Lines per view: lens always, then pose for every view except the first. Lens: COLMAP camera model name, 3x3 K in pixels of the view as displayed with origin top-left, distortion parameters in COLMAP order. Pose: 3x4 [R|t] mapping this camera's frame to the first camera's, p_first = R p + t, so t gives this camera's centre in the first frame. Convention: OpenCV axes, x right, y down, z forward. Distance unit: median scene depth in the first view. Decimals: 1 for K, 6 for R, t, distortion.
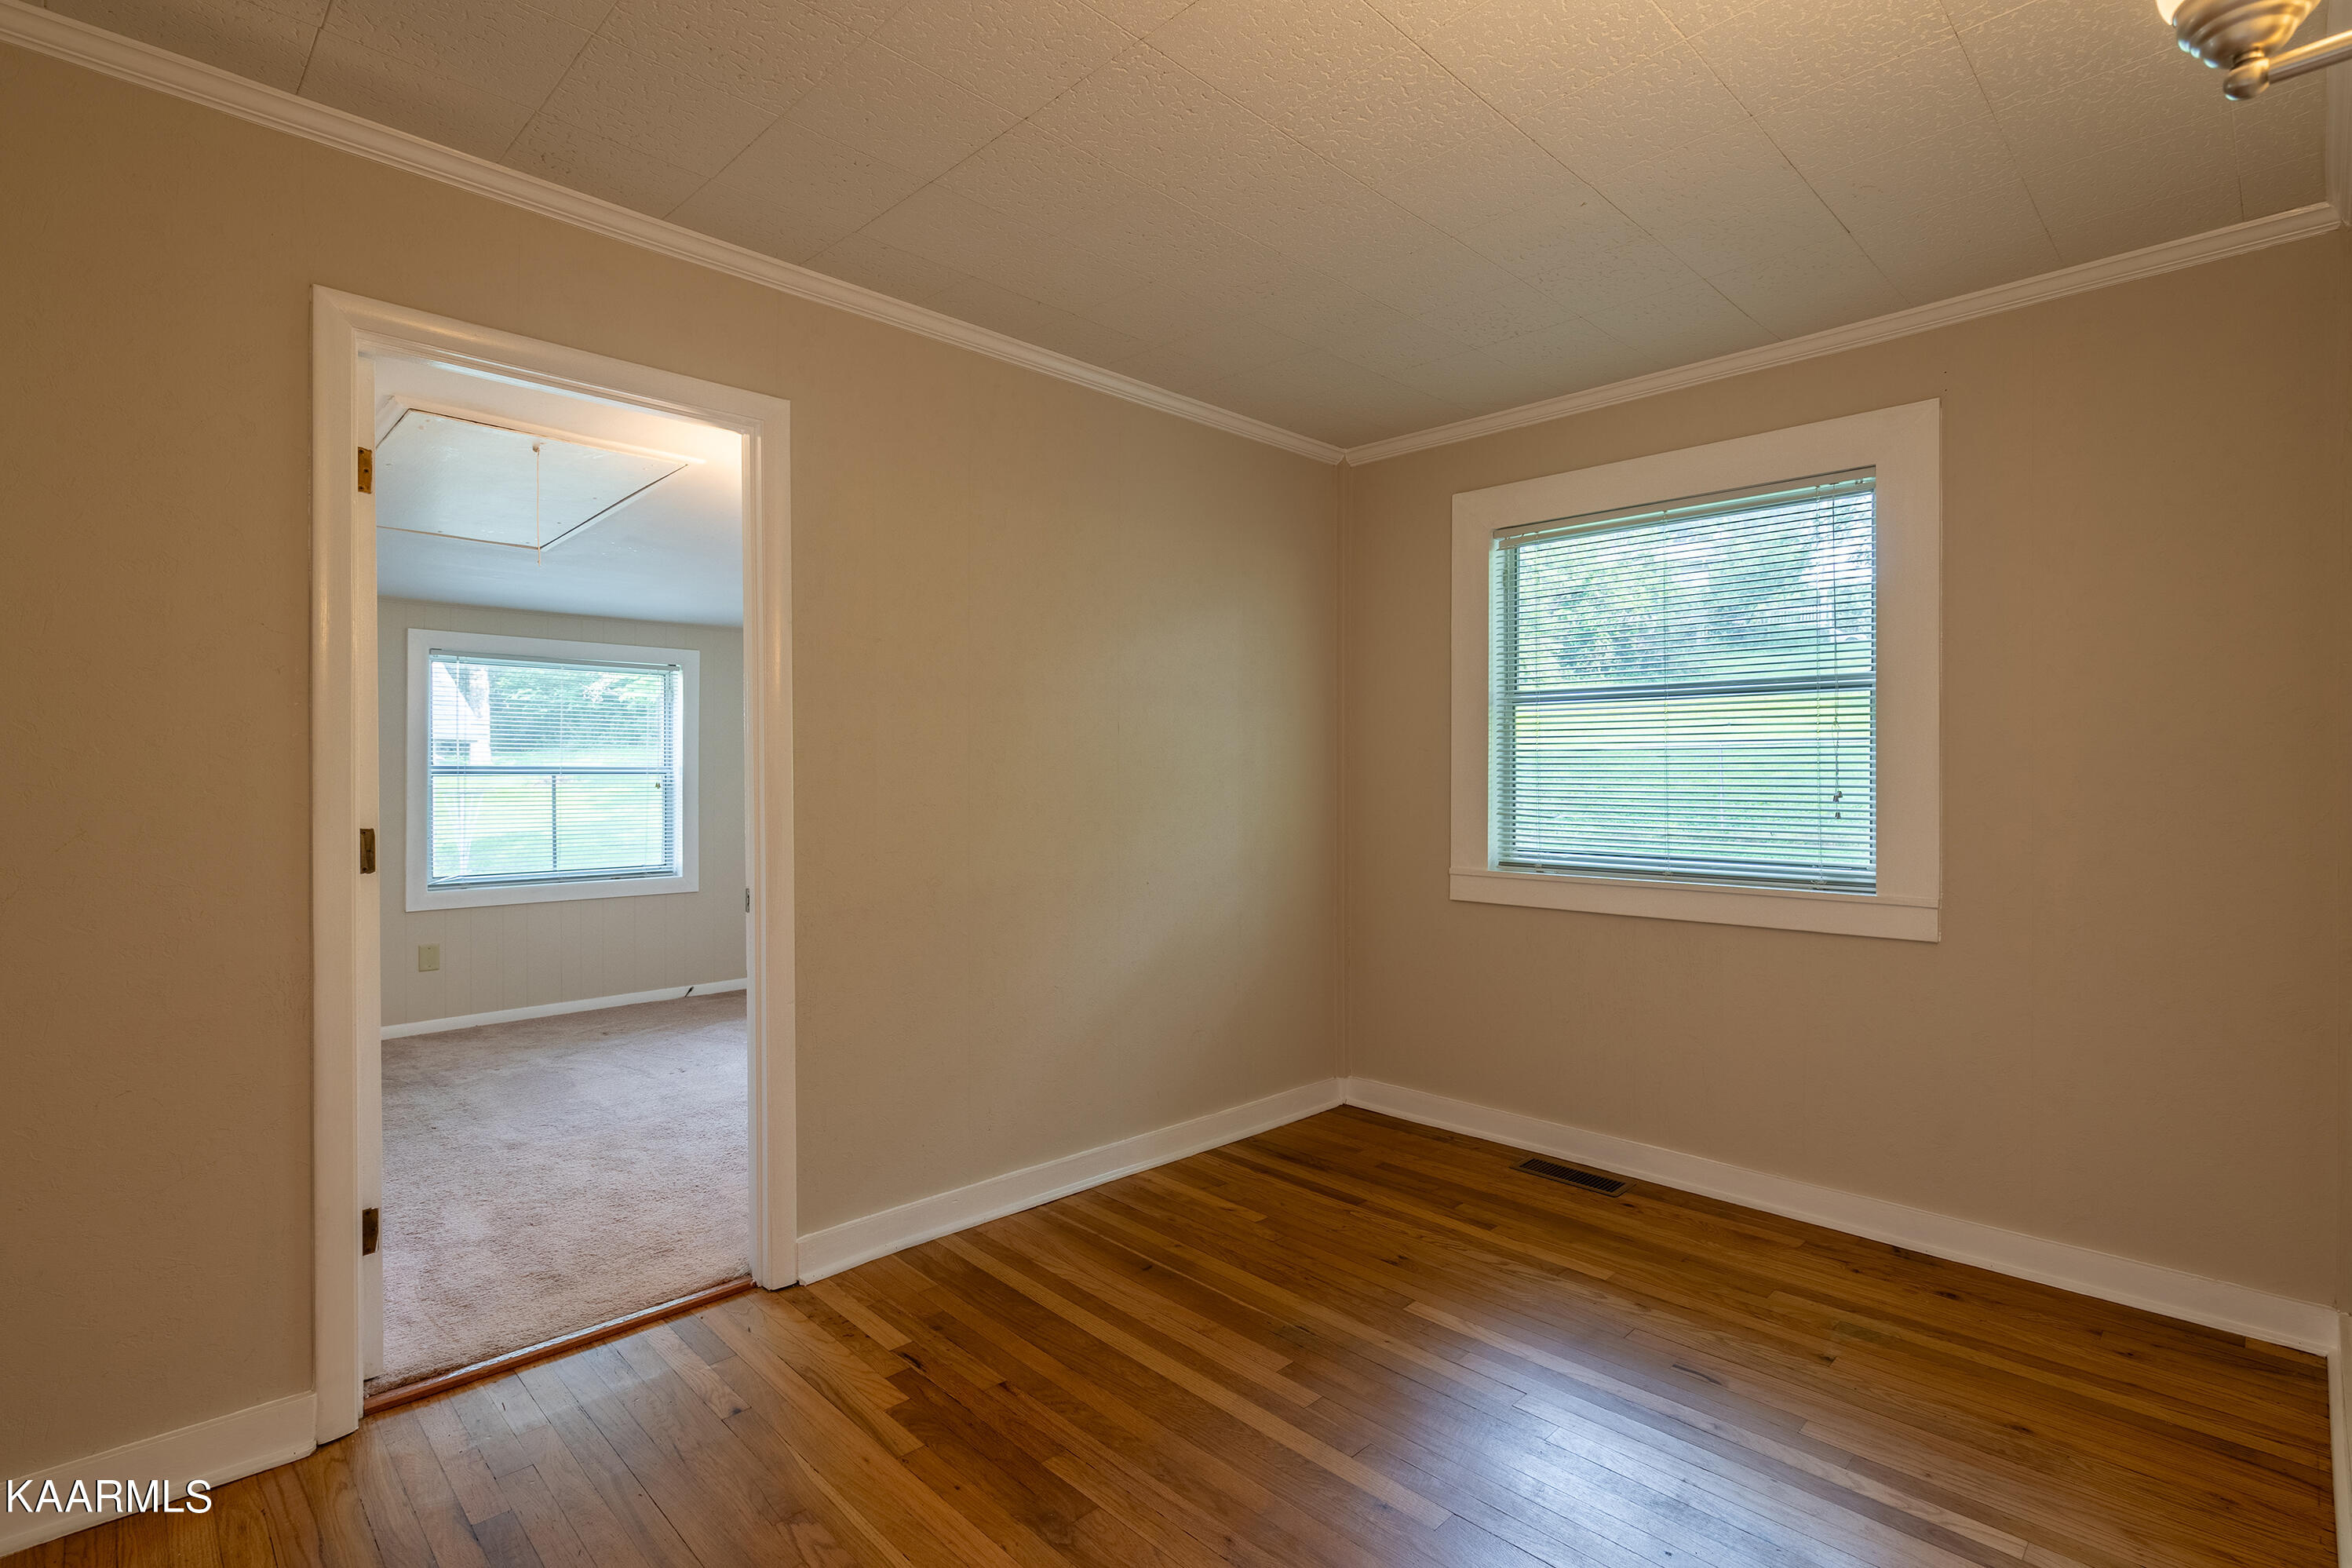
lens RADIAL K [[1102.5, 0, 1176.1], [0, 1102.5, 787.7], [0, 0, 1]] dist [0.001602, 0.000338]
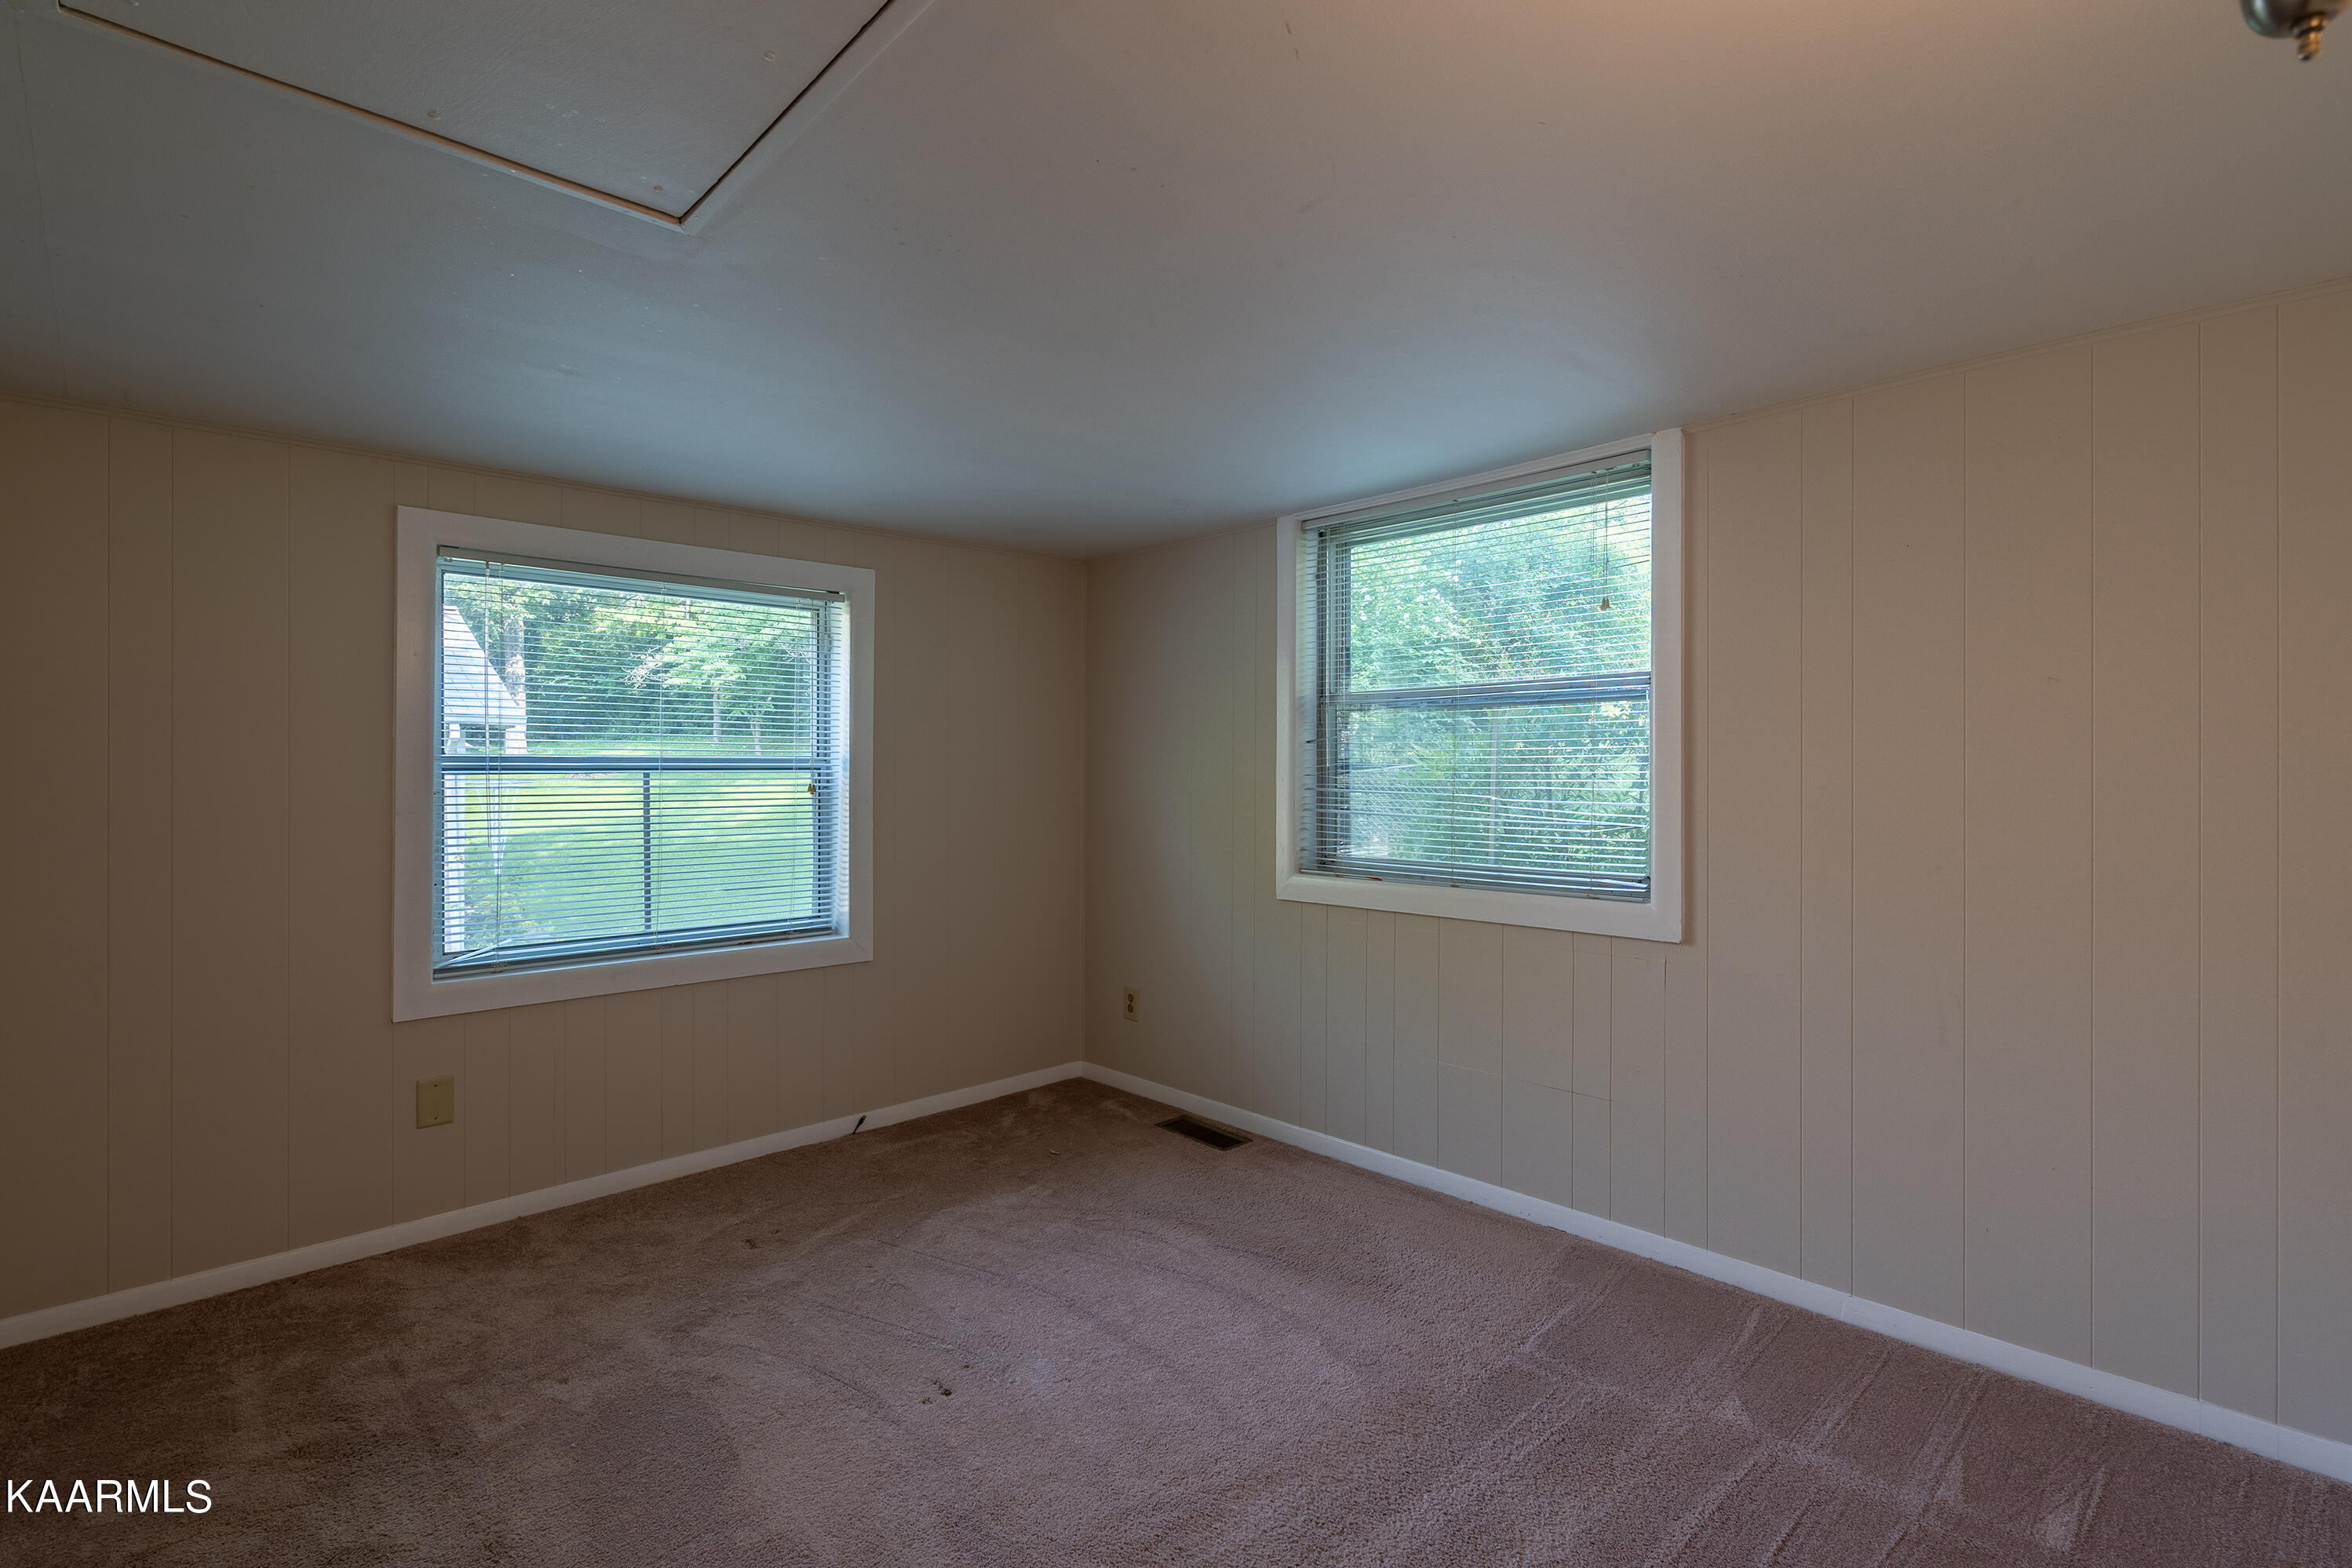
lens RADIAL K [[1102.5, 0, 1176.2], [0, 1102.5, 773.8], [0, 0, 1]] dist [0.001602, 0.000338]
pose [[0.999767, -0.001770, -0.021496, -0.252129], [0.001692, 0.999992, -0.003651, -0.007730], [0.021502, 0.003614, 0.999762, 0.390578]]
